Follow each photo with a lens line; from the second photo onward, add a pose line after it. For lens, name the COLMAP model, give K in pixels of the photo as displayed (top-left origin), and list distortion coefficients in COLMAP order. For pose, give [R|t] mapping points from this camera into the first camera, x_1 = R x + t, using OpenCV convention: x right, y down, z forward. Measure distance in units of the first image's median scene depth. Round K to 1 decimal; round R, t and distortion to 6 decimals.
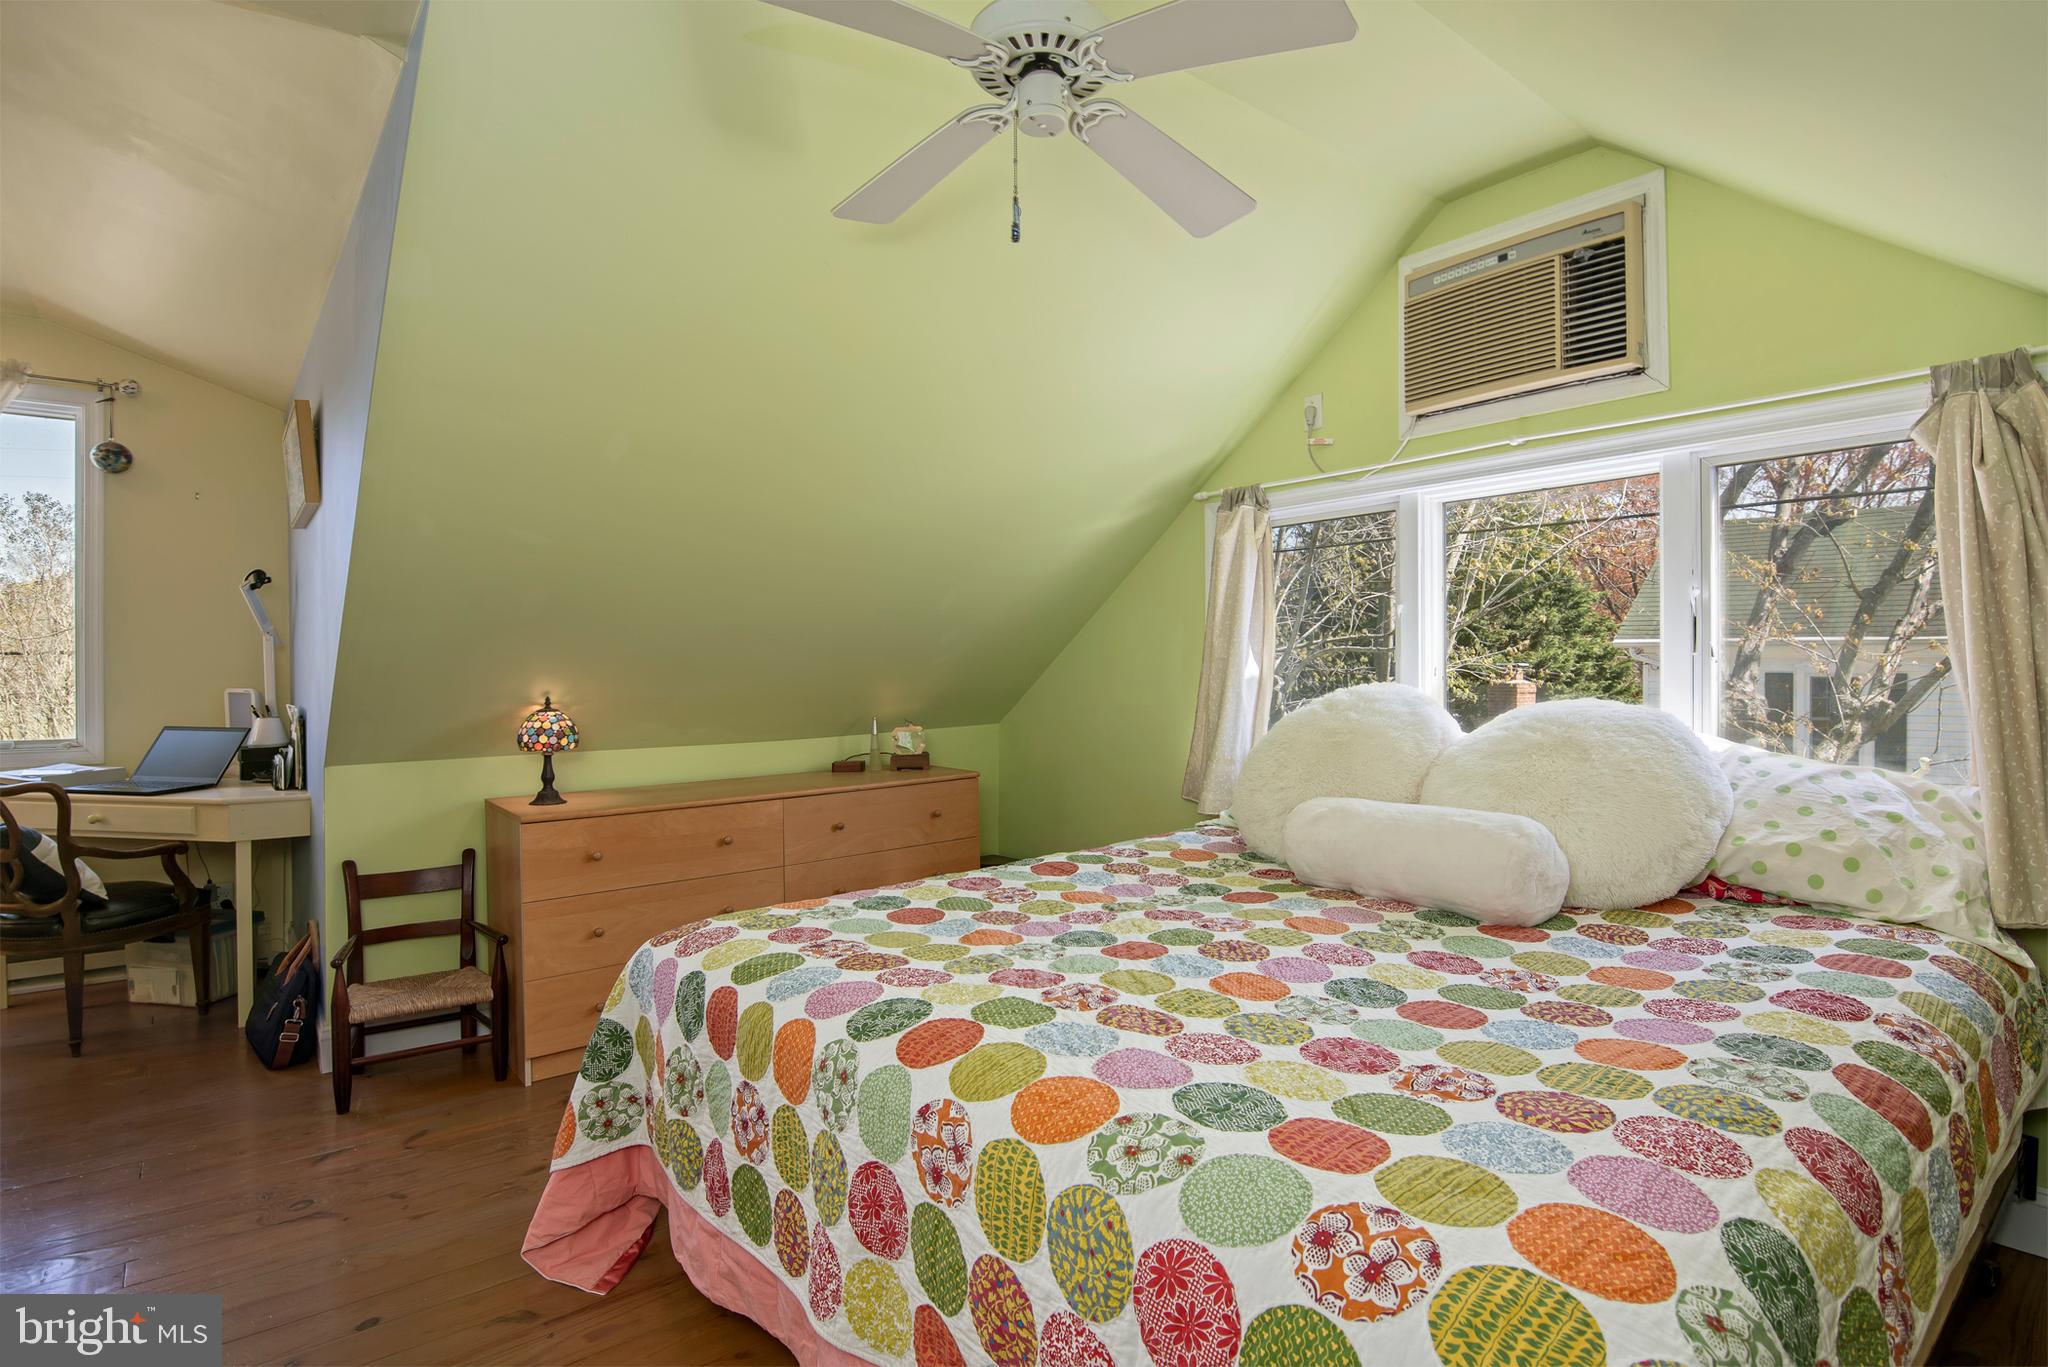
lens RADIAL K [[993.7, 0, 1021.1], [0, 993.7, 674.0], [0, 0, 1]] dist [-0.001116, -0.000412]
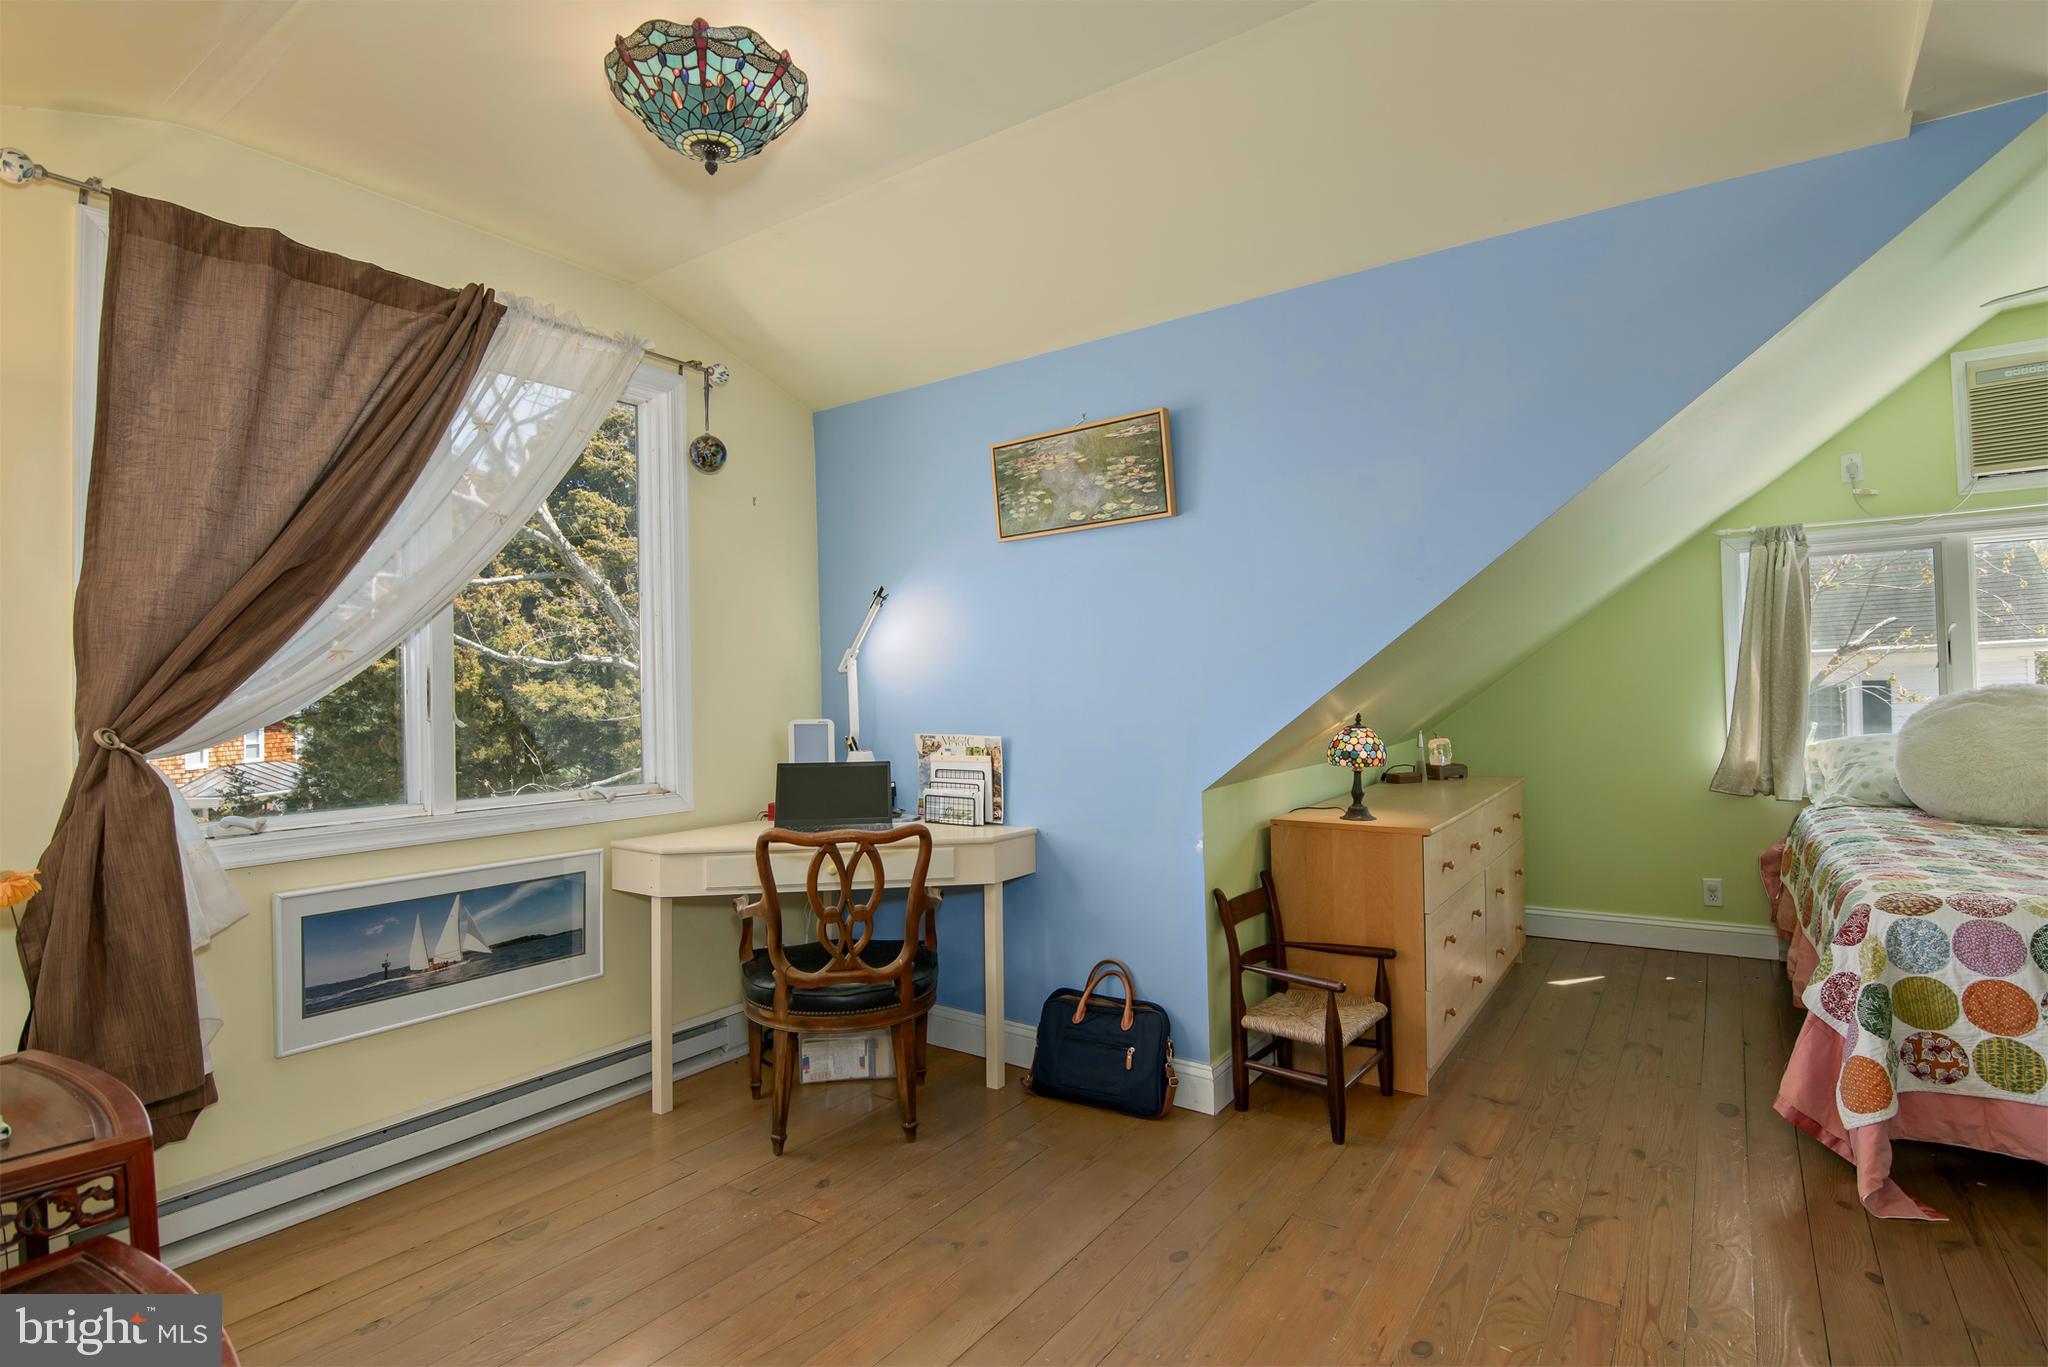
lens RADIAL K [[1005.4, 0, 1020.2], [0, 1005.4, 685.5], [0, 0, 1]] dist [-0.020290, -0.001038]
pose [[0.962656, -0.015860, 0.270262, -1.034309], [0.021350, 0.999621, -0.017384, 0.004229], [-0.269884, 0.022505, 0.962630, 0.109749]]
